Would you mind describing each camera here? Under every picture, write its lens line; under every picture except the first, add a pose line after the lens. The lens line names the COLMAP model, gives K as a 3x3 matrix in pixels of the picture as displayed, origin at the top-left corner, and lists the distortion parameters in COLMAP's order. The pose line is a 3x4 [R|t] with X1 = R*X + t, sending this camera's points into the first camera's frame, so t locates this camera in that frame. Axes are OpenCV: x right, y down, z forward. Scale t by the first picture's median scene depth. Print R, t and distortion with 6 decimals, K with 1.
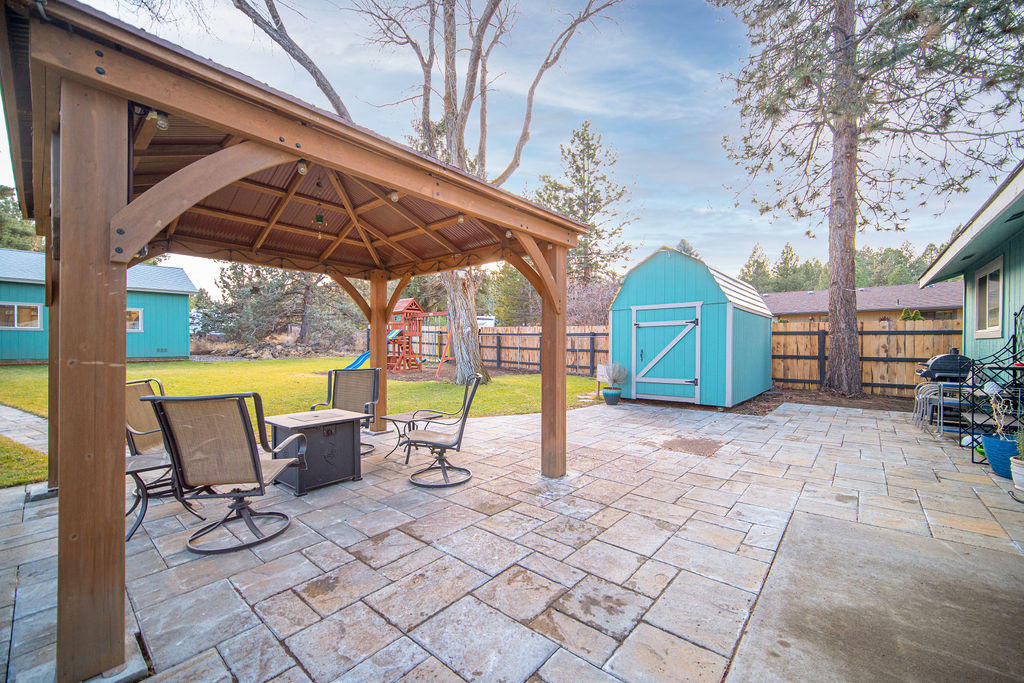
lens RADIAL K [[418.9, 0, 512.0], [0, 418.9, 341.5], [0, 0, 1]] dist [0.000055, 0.000102]
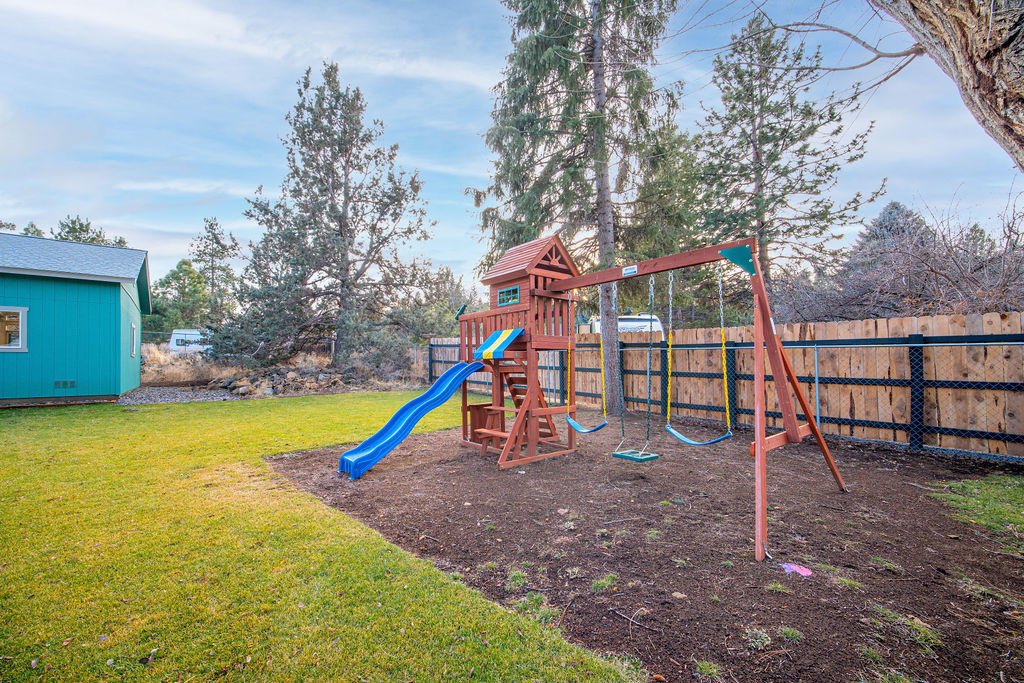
lens RADIAL K [[418.9, 0, 512.0], [0, 418.9, 341.5], [0, 0, 1]] dist [0.000055, 0.000102]
pose [[0.989457, -0.017530, -0.143765, -0.196151], [0.010275, 0.998643, -0.051049, -0.001280], [0.144465, 0.049034, 0.988294, 0.591802]]
